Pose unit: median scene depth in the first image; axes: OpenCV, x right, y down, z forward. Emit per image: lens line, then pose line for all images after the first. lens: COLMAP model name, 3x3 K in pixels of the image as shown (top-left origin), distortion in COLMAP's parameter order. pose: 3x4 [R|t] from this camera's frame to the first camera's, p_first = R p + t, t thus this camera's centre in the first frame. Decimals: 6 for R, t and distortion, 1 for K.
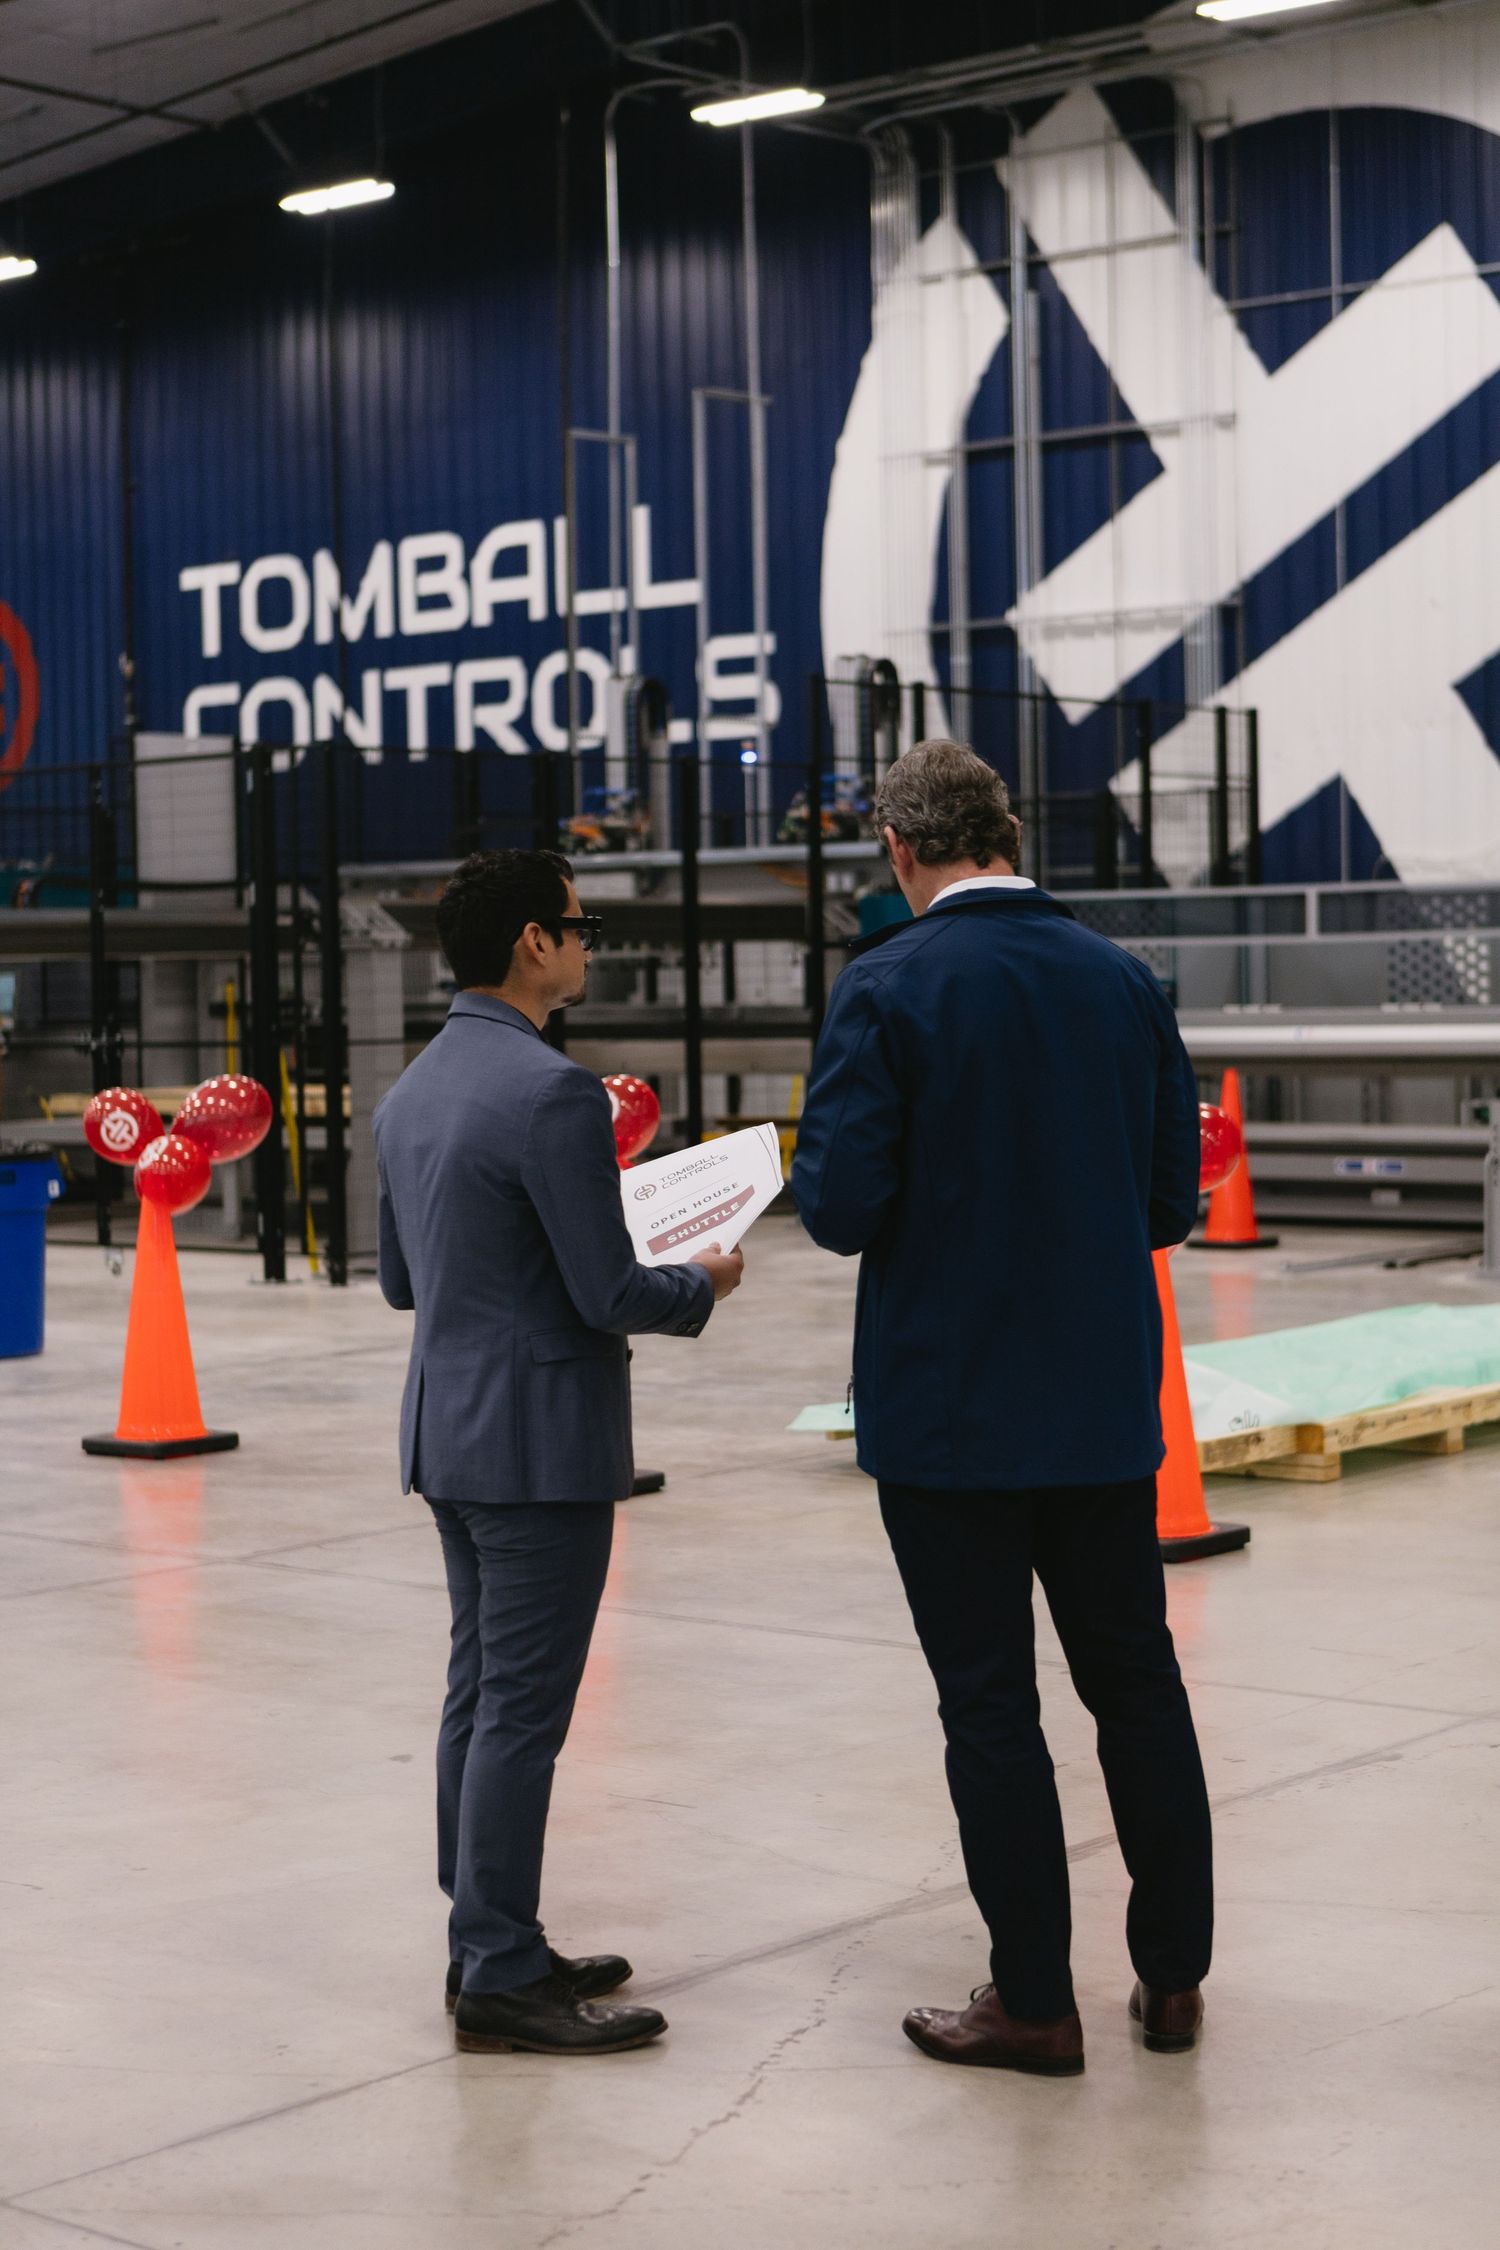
lens RADIAL K [[3847.7, 0, 732.3], [0, 3847.7, 1117.0], [0, 0, 1]] dist [-0.024528, 0.000000]
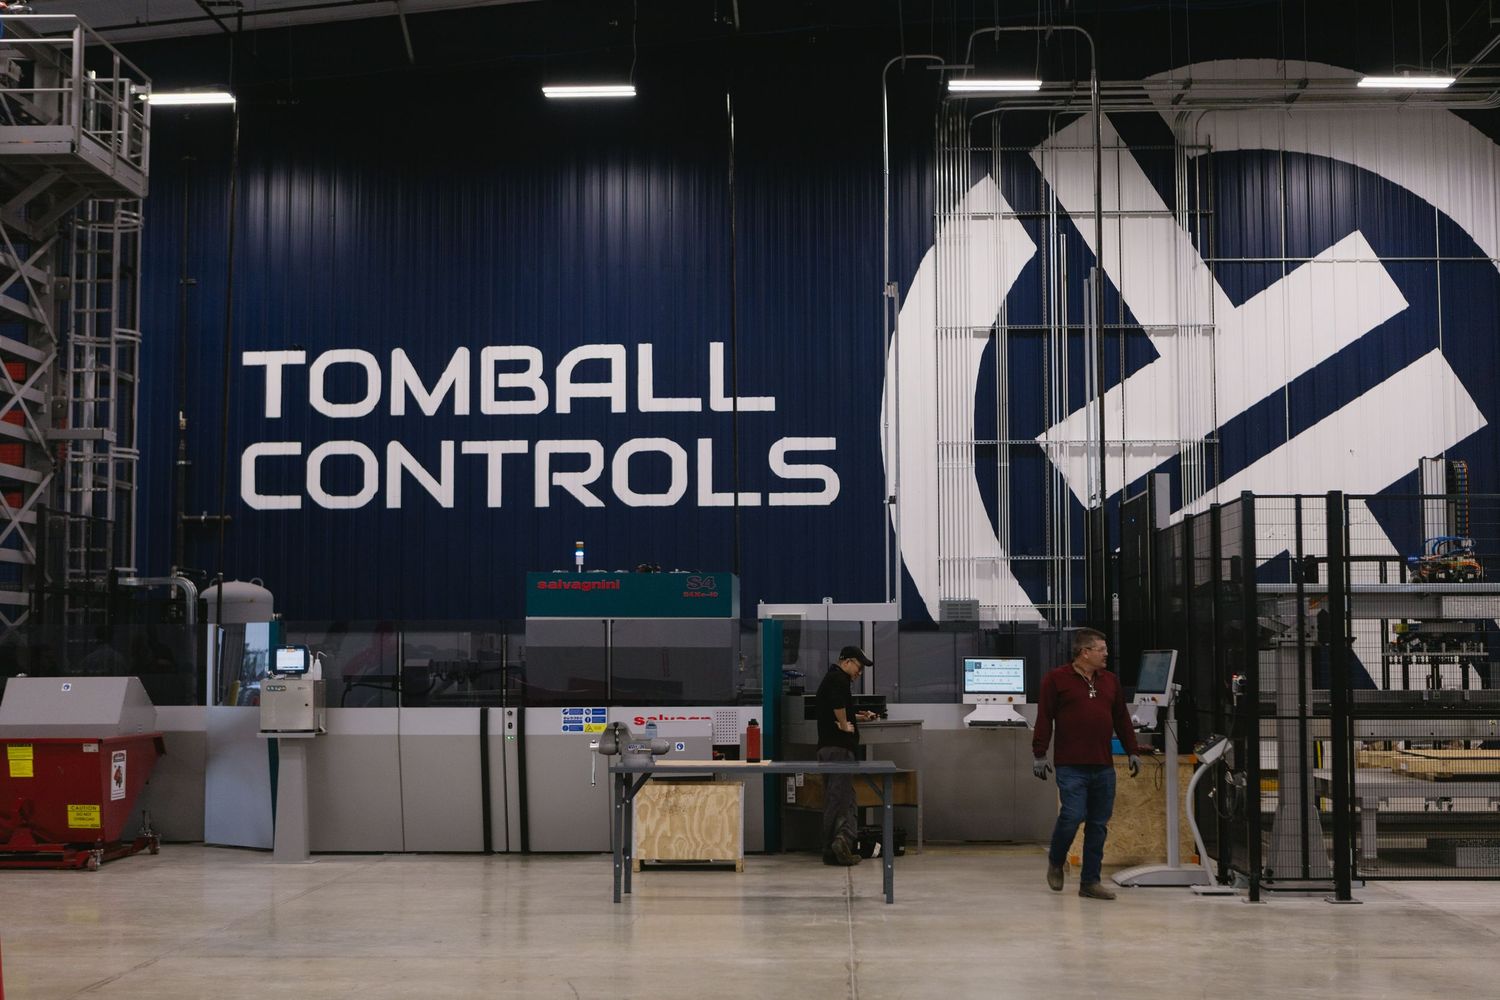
lens RADIAL K [[2022.8, 0, 766.5], [0, 2022.8, 497.9], [0, 0, 1]] dist [-0.027893, 0.000000]
pose [[0.788672, 0.067201, 0.611131, -0.455464], [0.010459, 0.992398, -0.122623, -0.008359], [-0.614726, 0.103101, 0.781974, 0.397008]]
